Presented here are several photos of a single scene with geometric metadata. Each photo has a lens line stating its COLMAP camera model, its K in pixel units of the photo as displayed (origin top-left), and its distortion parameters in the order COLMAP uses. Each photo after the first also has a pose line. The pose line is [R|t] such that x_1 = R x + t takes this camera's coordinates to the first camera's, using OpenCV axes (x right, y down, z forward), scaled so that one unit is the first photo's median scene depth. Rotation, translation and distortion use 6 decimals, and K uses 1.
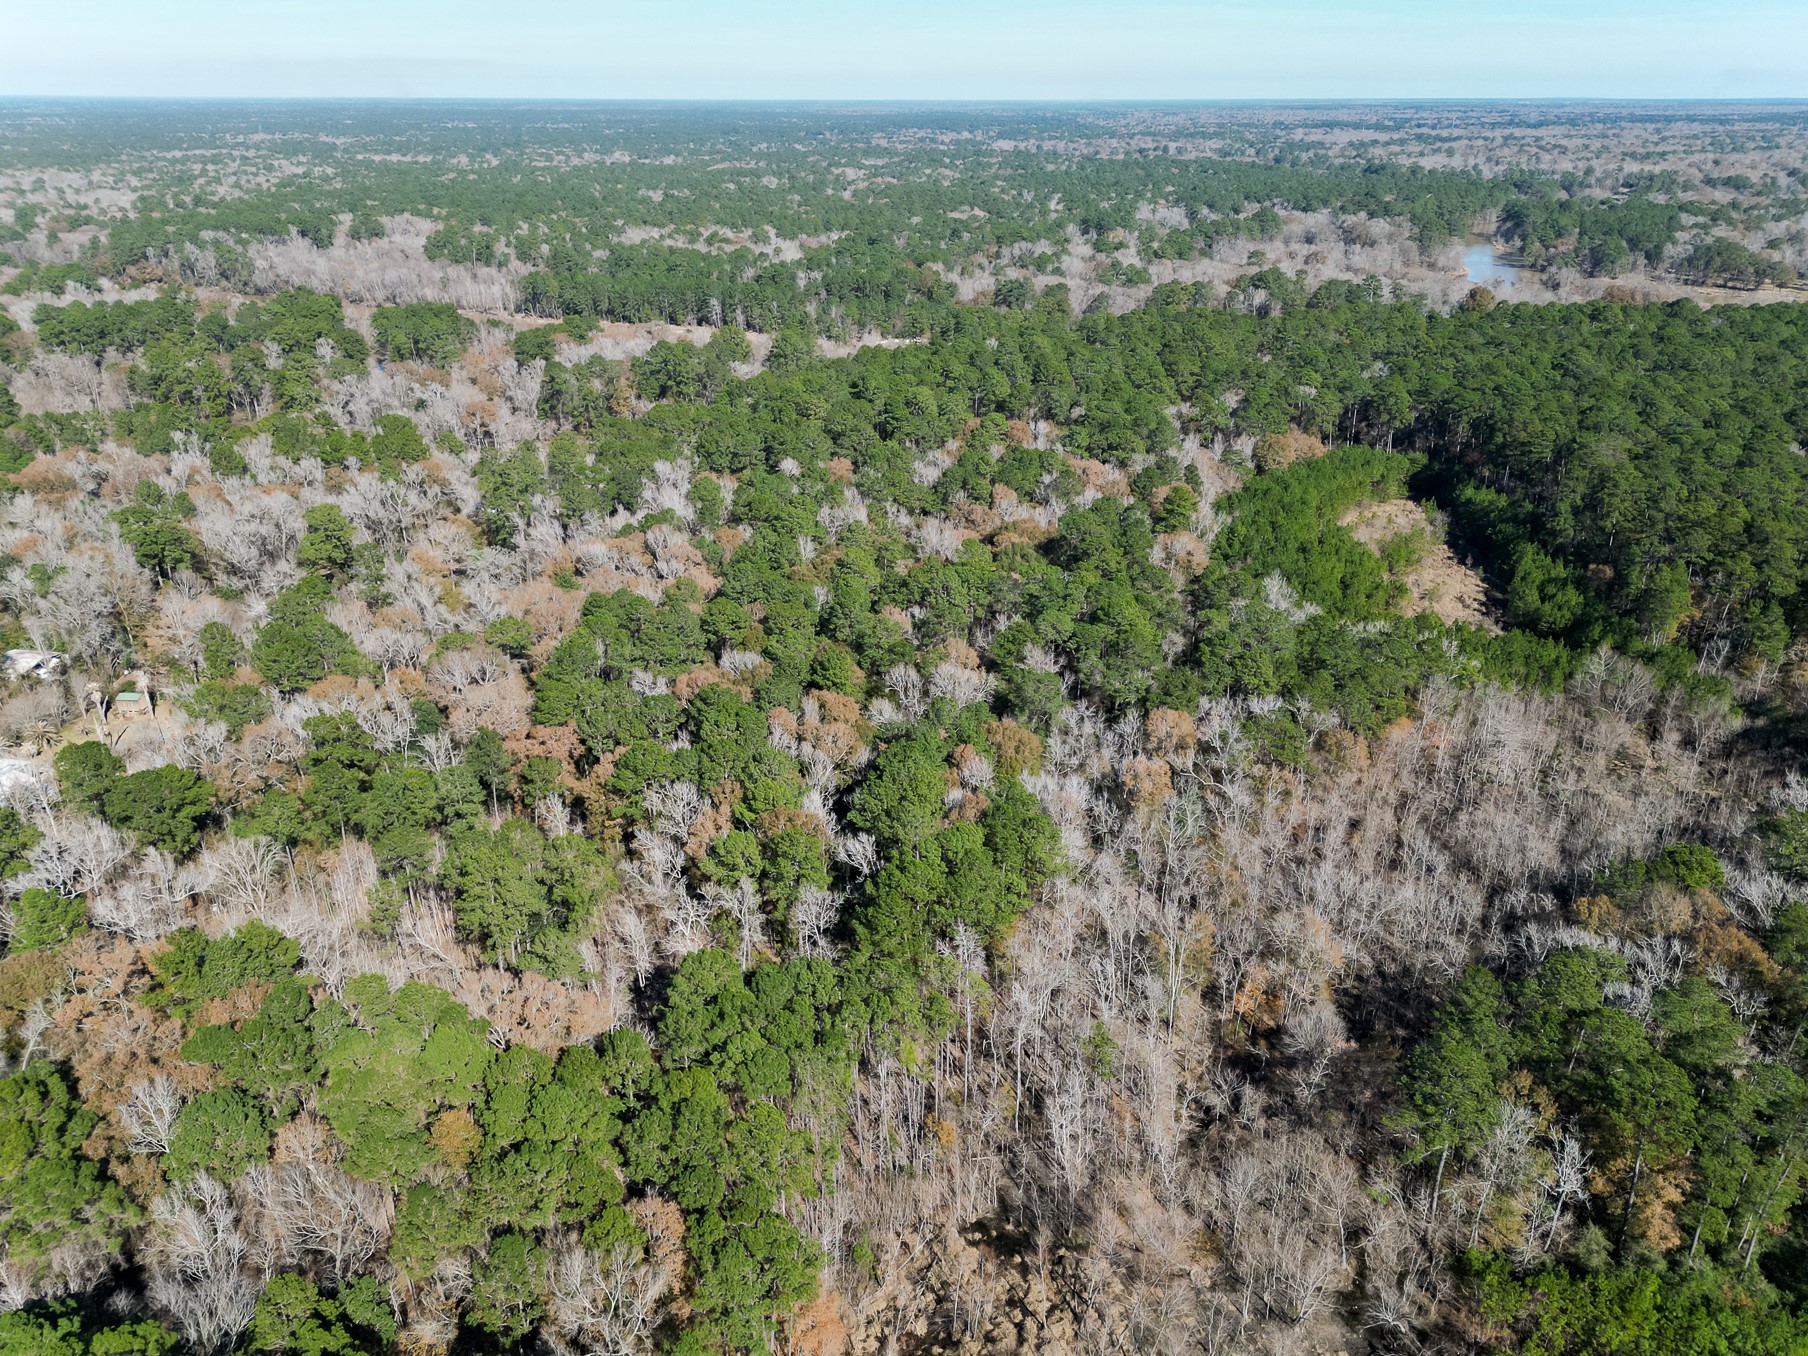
lens RADIAL K [[1285.6, 0, 906.6], [0, 1285.6, 703.4], [0, 0, 1]] dist [0.064003, -0.069040]
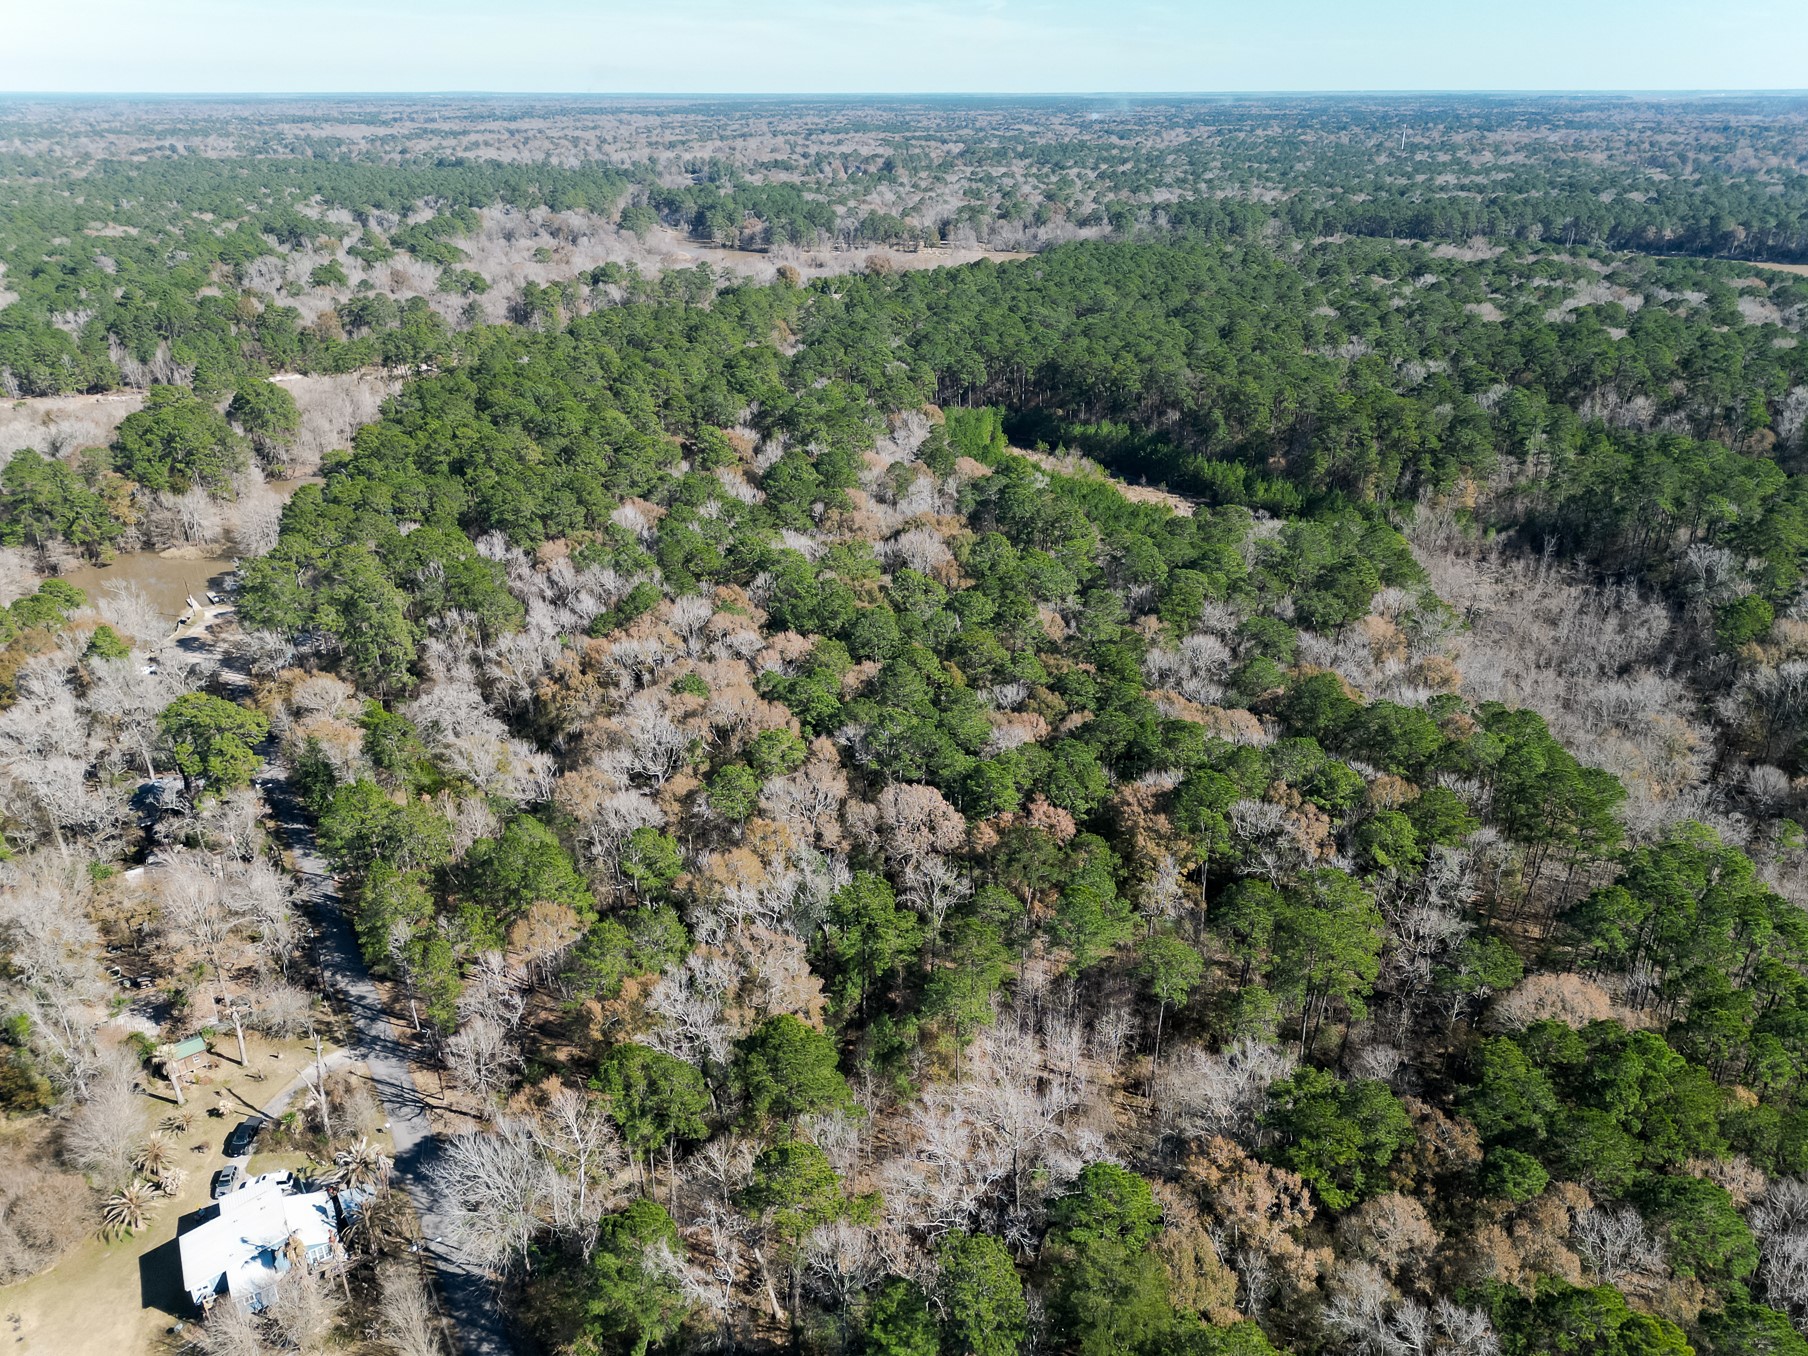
lens RADIAL K [[1285.6, 0, 906.6], [0, 1285.6, 703.4], [0, 0, 1]] dist [0.064003, -0.069040]
pose [[0.742673, -0.289396, 0.603892, -0.169458], [0.287169, 0.952305, 0.103199, -0.033370], [-0.604955, 0.096776, 0.790357, 0.071585]]
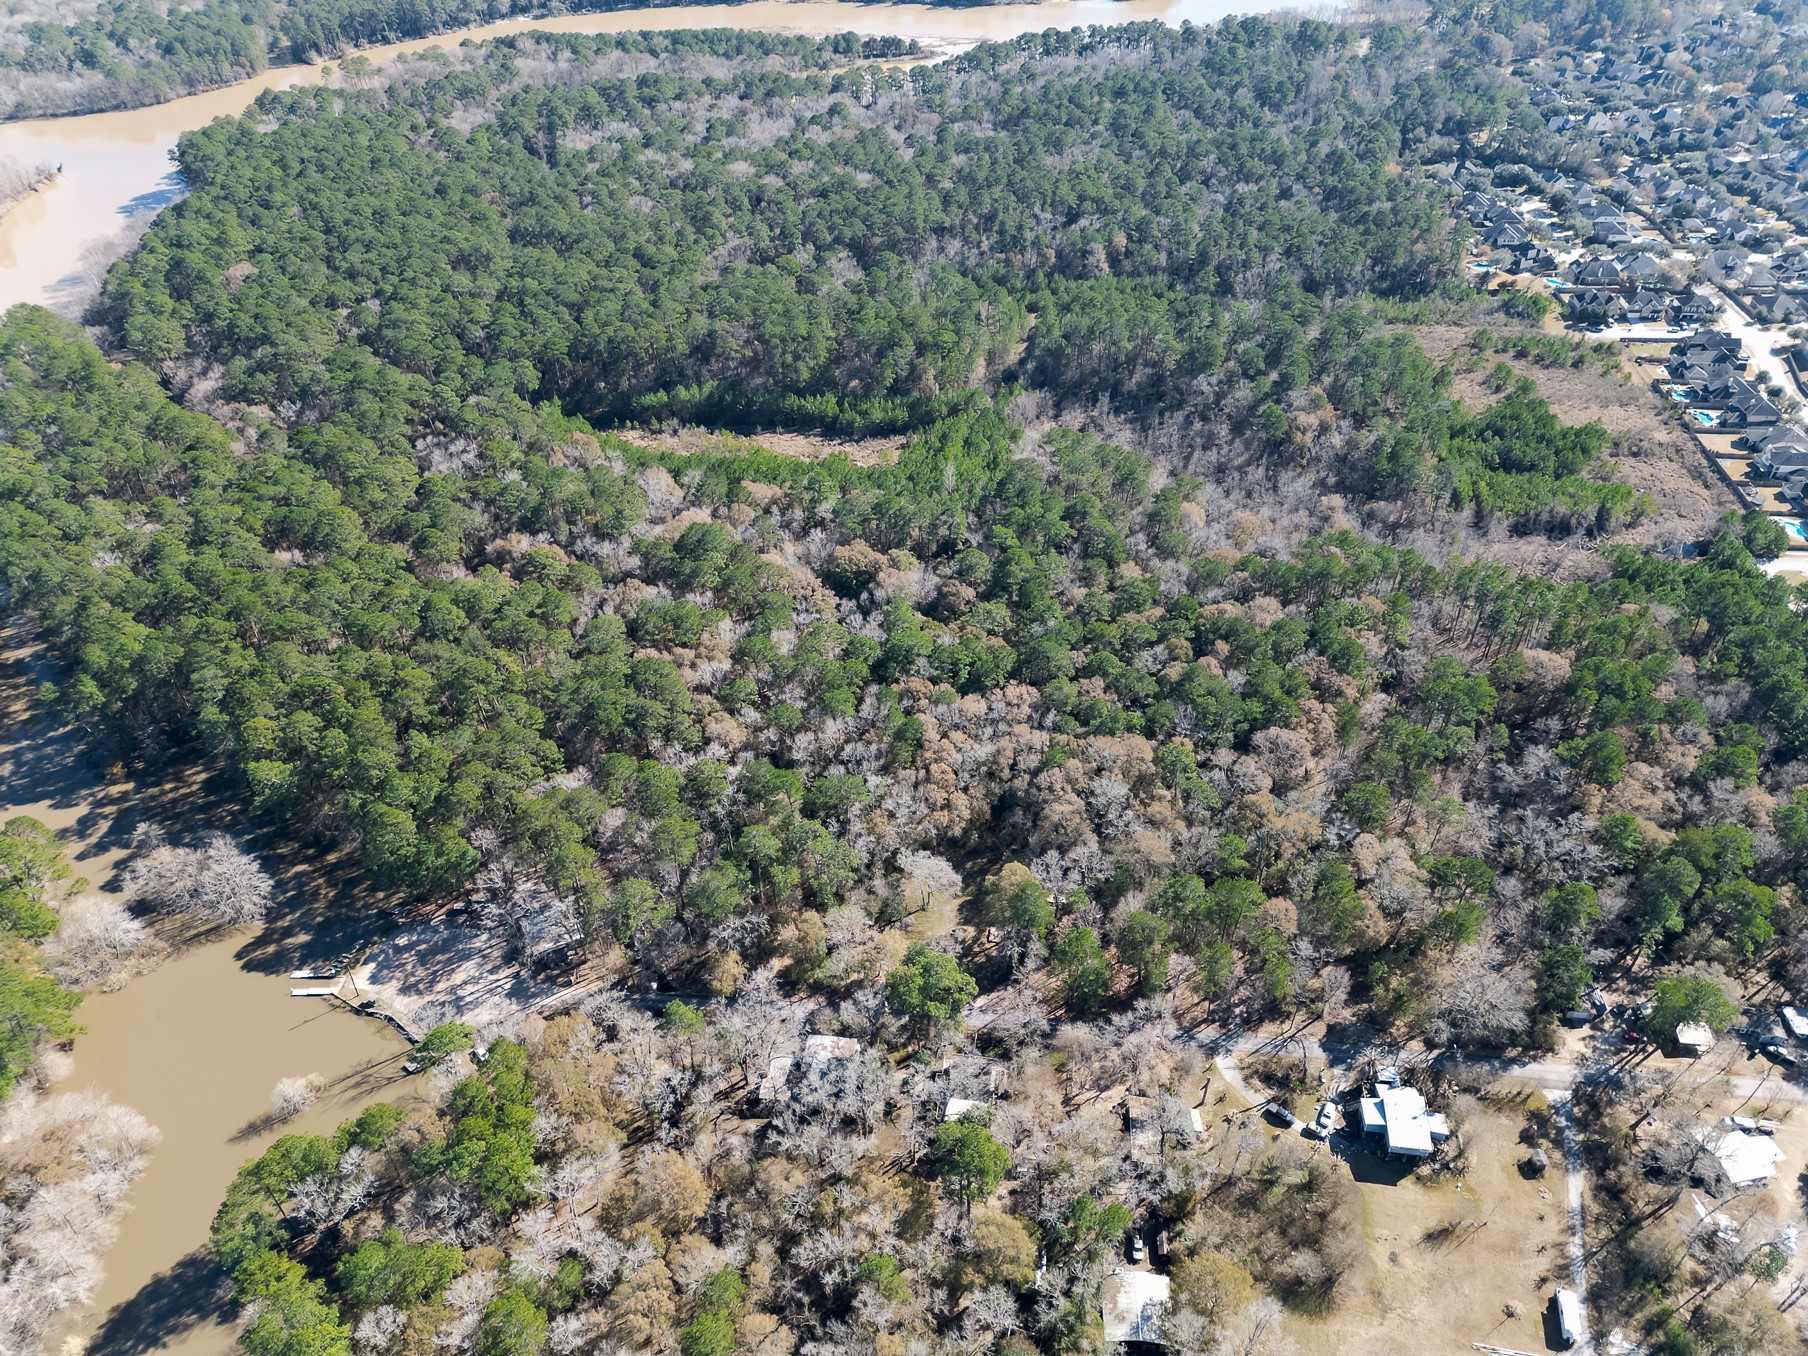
lens RADIAL K [[1256.1, 0, 904.0], [0, 1256.1, 678.0], [0, 0, 1]] dist [0.098427, -0.073886]
pose [[-0.080476, -0.619816, 0.780610, -0.283755], [0.432906, 0.683697, 0.587495, -0.226091], [-0.897840, 0.385210, 0.213301, 0.221959]]
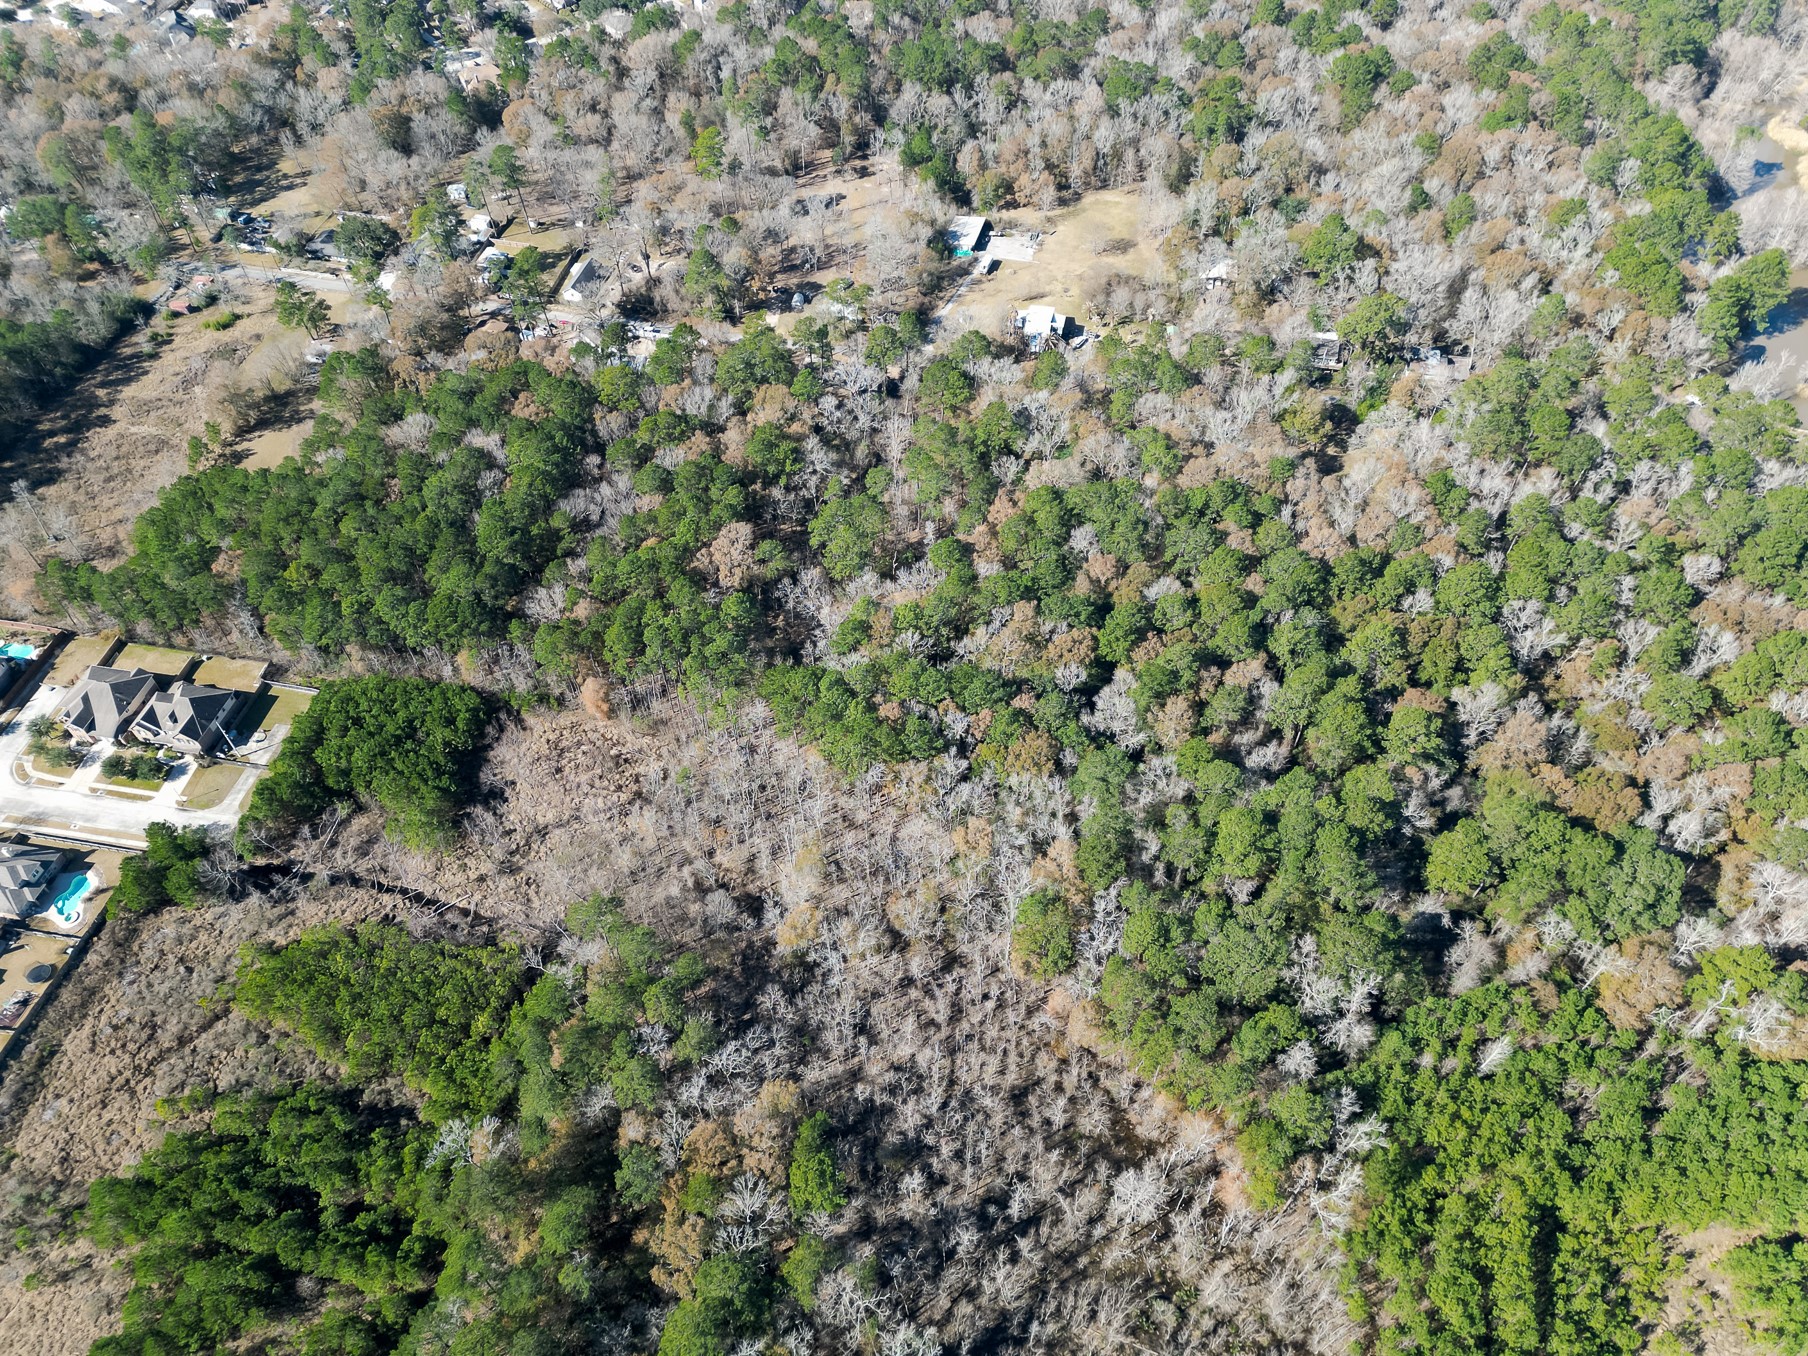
lens RADIAL K [[1256.1, 0, 904.0], [0, 1256.1, 678.0], [0, 0, 1]] dist [0.098427, -0.073886]
pose [[-0.004575, 0.756413, -0.654078, 0.170920], [-0.415584, 0.593487, 0.689248, -0.166010], [0.909543, 0.274978, 0.311638, 0.096965]]
